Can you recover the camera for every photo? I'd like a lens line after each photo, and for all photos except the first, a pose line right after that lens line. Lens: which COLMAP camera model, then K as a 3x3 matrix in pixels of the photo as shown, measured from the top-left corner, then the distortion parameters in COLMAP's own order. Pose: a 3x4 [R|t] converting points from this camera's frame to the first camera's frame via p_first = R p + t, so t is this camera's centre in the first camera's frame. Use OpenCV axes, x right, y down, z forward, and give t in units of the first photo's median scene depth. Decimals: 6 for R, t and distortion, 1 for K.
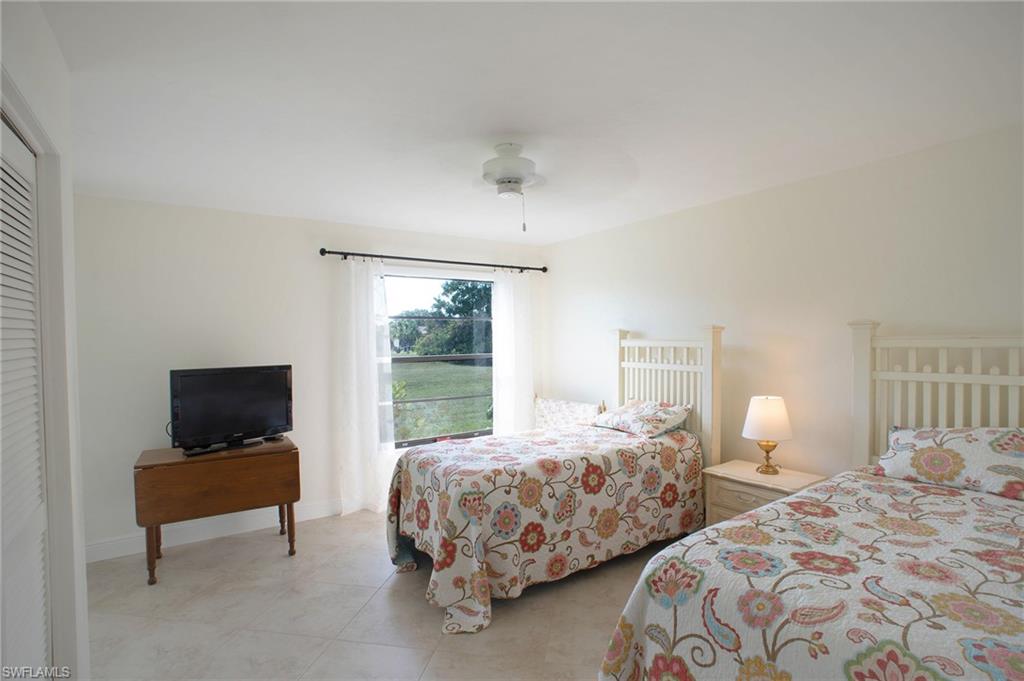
lens RADIAL K [[492.8, 0, 515.0], [0, 492.8, 341.1], [0, 0, 1]] dist [-0.067247, 0.025555]
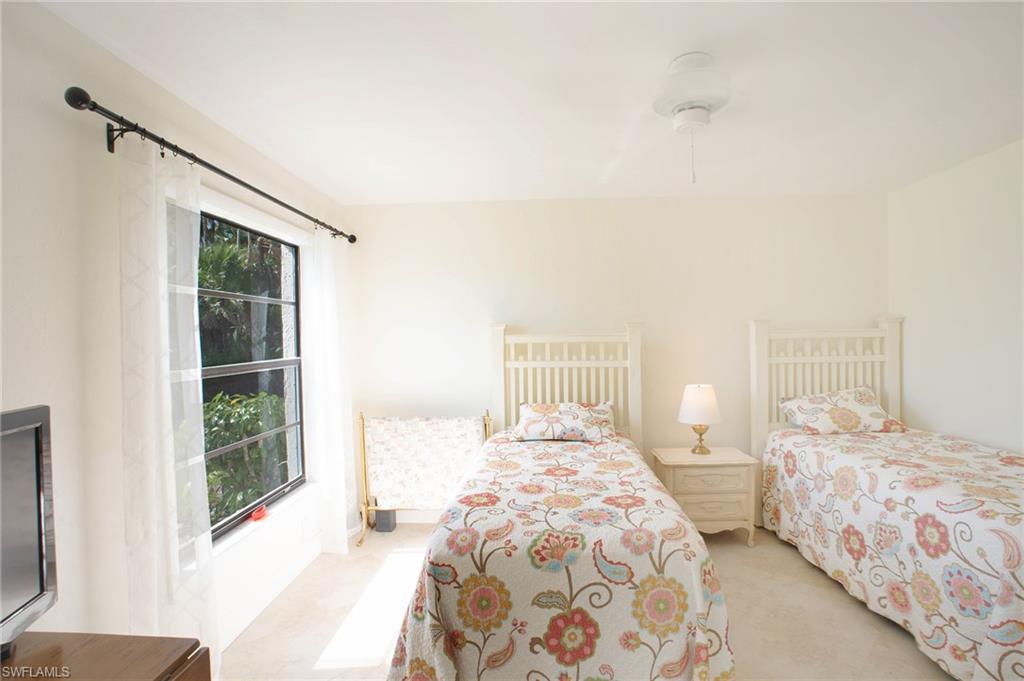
lens RADIAL K [[492.8, 0, 509.9], [0, 492.8, 341.8], [0, 0, 1]] dist [-0.067247, 0.025555]
pose [[0.605937, -0.008656, 0.795466, -0.524793], [0.009335, 0.999949, 0.003771, 0.006311], [-0.795458, 0.005140, 0.605987, 0.554337]]
